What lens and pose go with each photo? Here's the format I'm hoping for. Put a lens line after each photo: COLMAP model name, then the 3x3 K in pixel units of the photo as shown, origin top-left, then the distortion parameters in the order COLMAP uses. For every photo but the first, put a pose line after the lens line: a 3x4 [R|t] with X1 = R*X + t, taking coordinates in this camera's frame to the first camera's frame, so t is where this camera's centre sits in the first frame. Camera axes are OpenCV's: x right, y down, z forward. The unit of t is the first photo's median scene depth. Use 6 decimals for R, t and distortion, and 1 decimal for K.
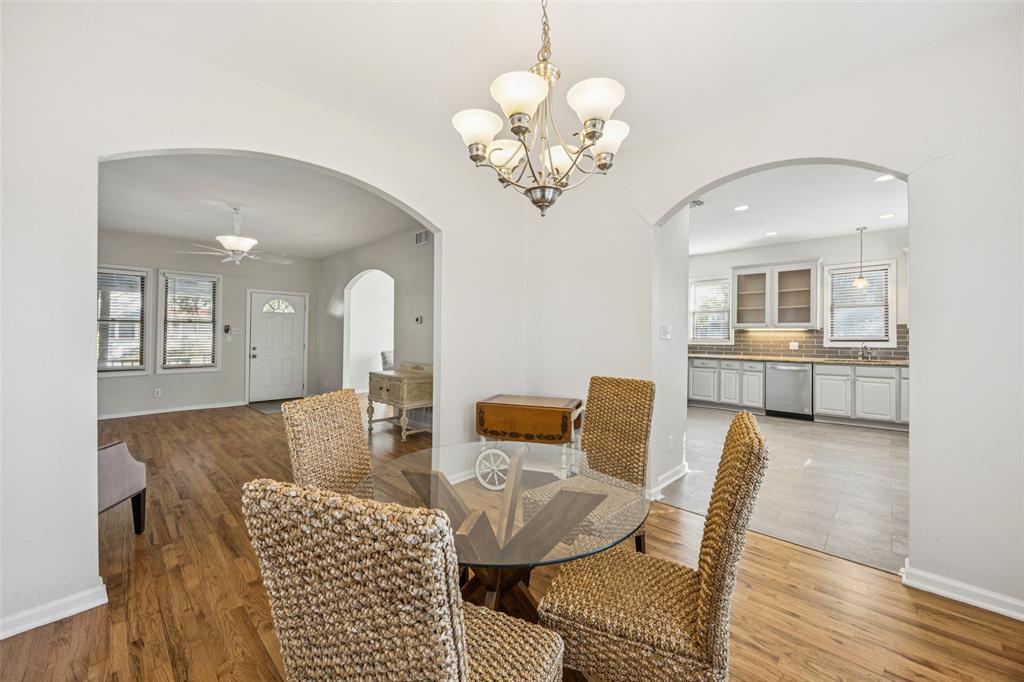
lens RADIAL K [[394.0, 0, 511.2], [0, 394.0, 341.7], [0, 0, 1]] dist [-0.008092, -0.000066]
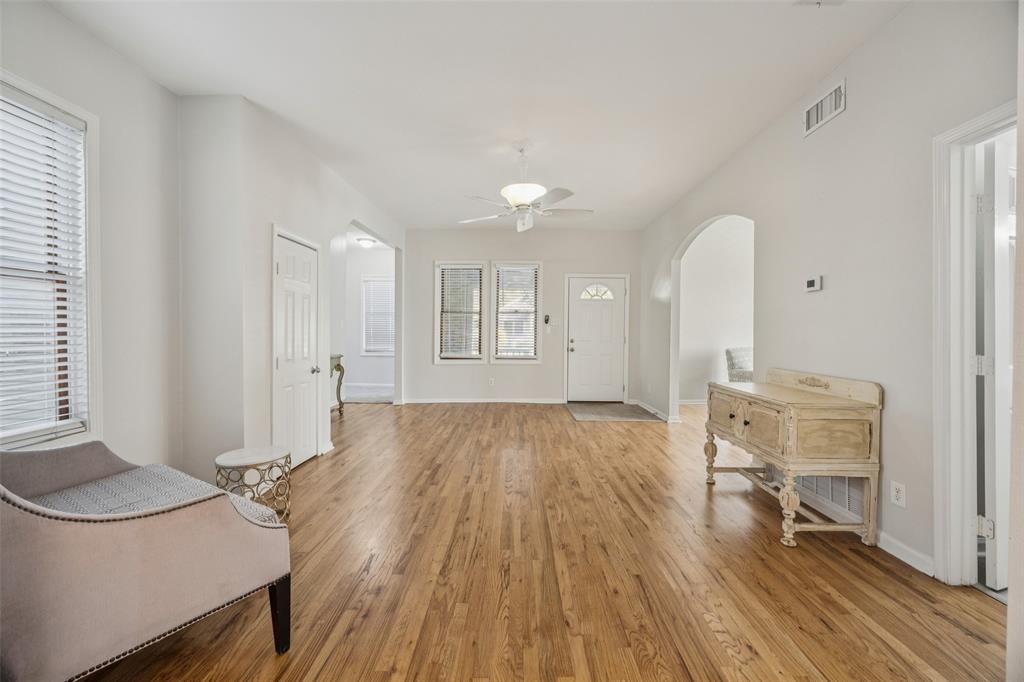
lens RADIAL K [[394.0, 0, 517.4], [0, 394.0, 326.1], [0, 0, 1]] dist [-0.008092, -0.000066]
pose [[0.701465, -0.011059, -0.712618, -0.146659], [-0.014088, 0.999469, -0.029378, 0.015794], [0.712565, 0.030647, 0.700937, 0.396677]]
